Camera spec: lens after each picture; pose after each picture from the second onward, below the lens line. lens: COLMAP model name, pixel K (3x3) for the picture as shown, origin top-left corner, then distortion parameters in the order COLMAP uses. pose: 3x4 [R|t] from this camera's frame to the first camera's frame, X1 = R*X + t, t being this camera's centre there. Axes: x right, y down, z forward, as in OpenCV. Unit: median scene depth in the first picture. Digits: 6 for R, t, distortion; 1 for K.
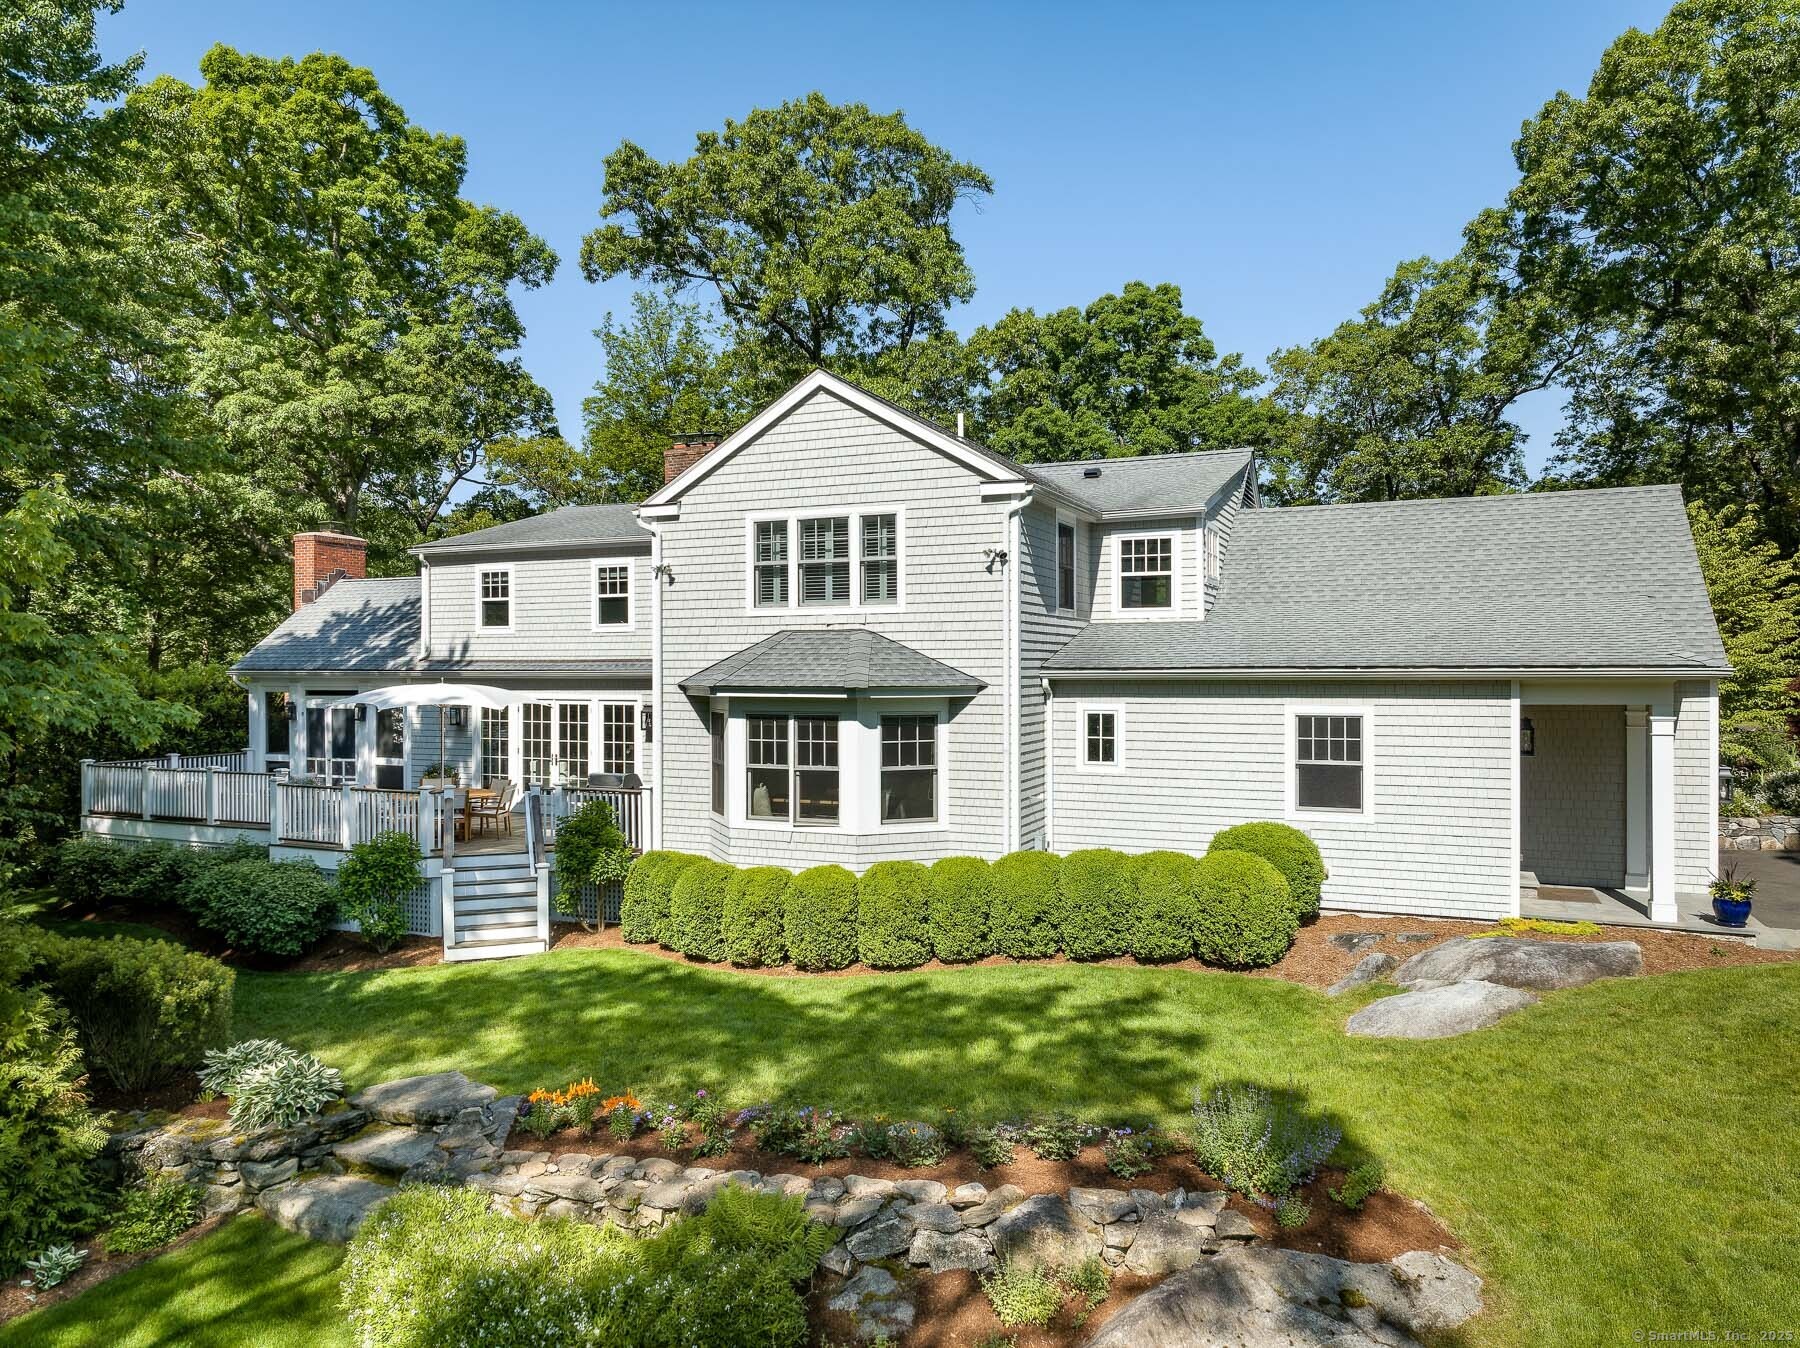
lens RADIAL K [[1248.5, 0, 900.8], [0, 1248.5, 678.2], [0, 0, 1]] dist [0.004630, 0.003582]
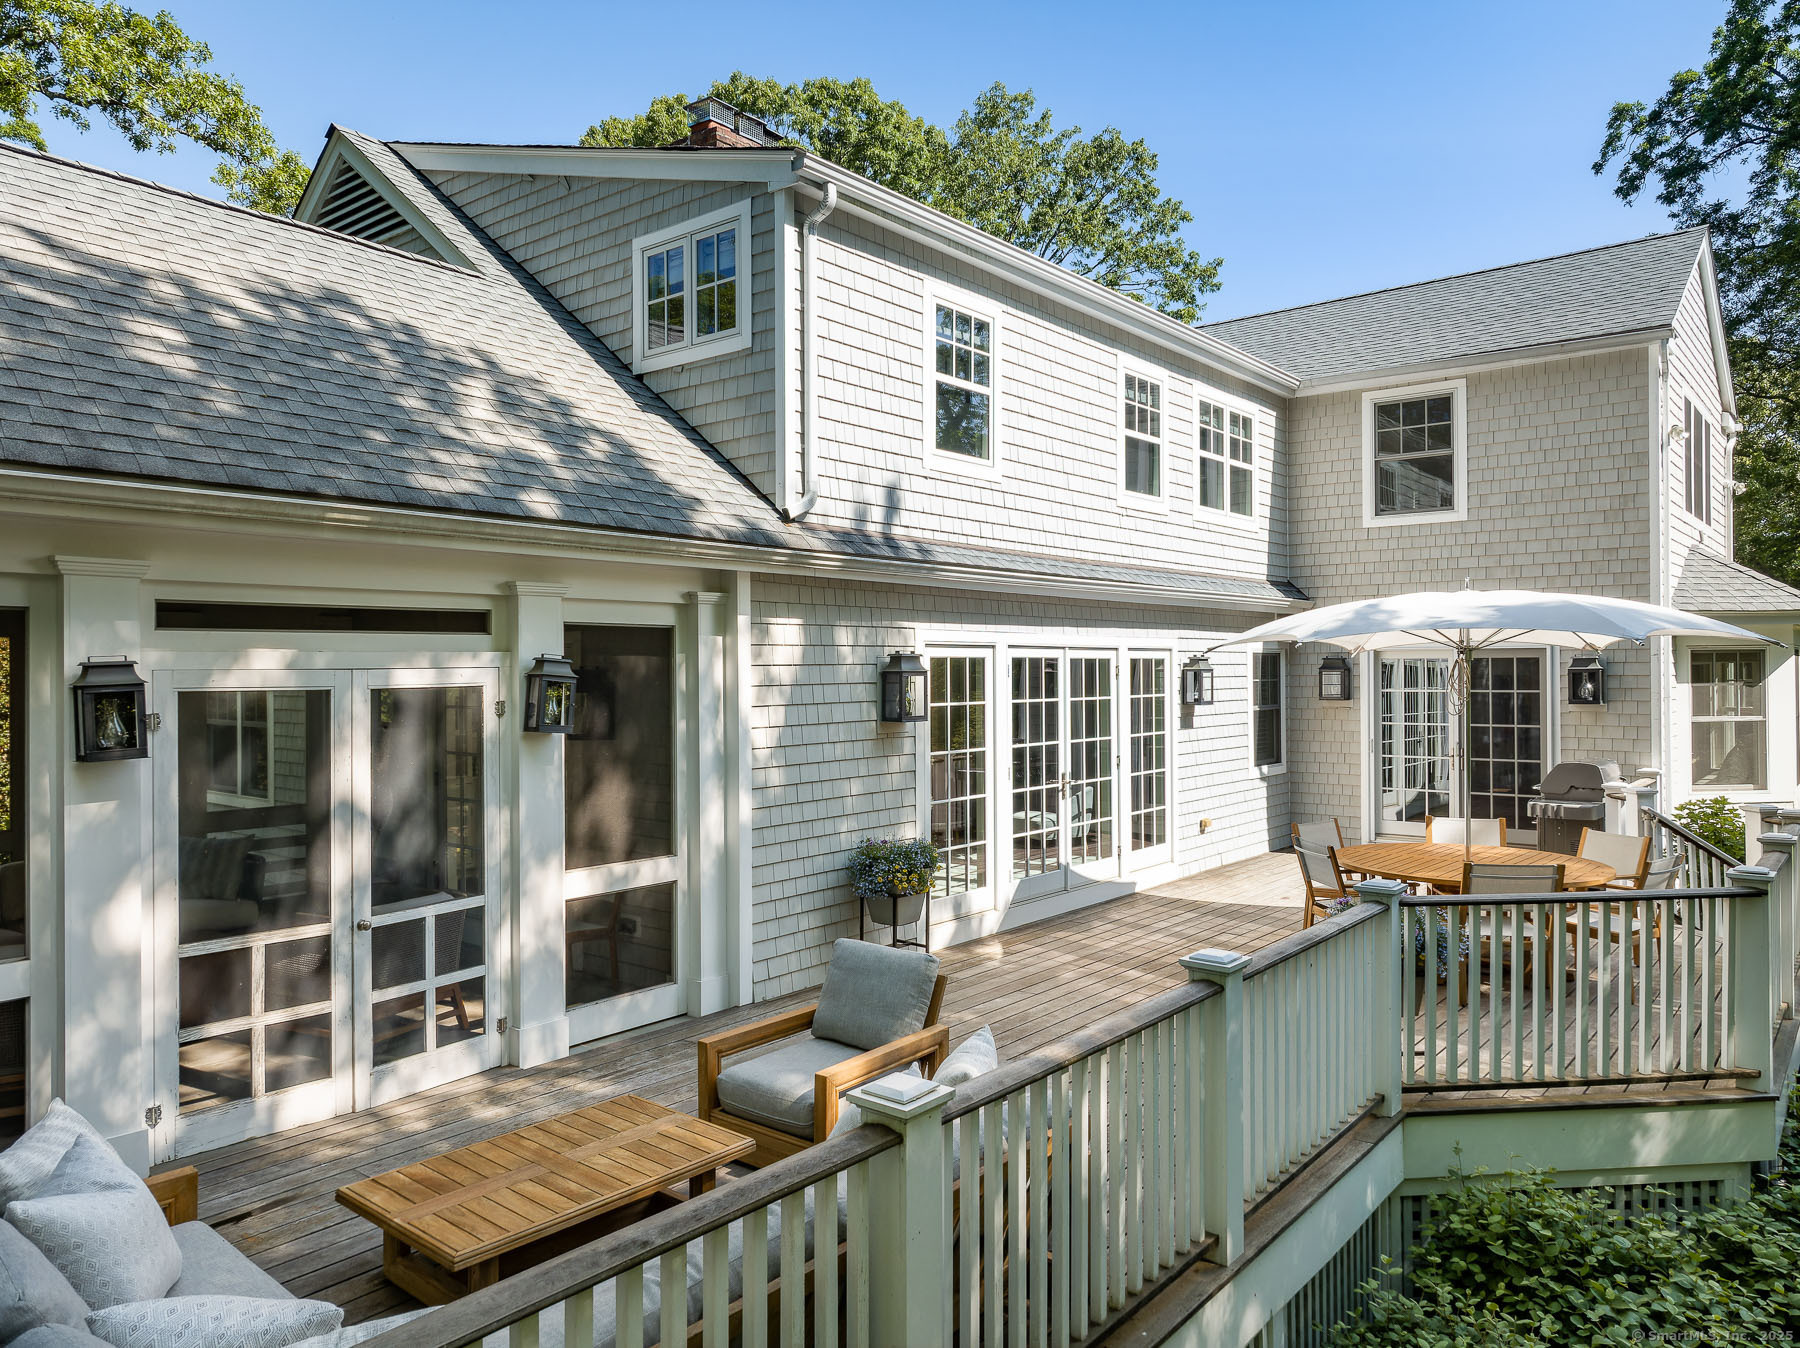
lens RADIAL K [[1248.5, 0, 899.5], [0, 1248.5, 661.7], [0, 0, 1]] dist [0.004630, 0.003582]
pose [[0.255490, 0.000625, 0.966811, -0.704878], [0.007595, 0.999968, -0.002653, 0.022435], [-0.966782, 0.008021, 0.255477, 0.930847]]
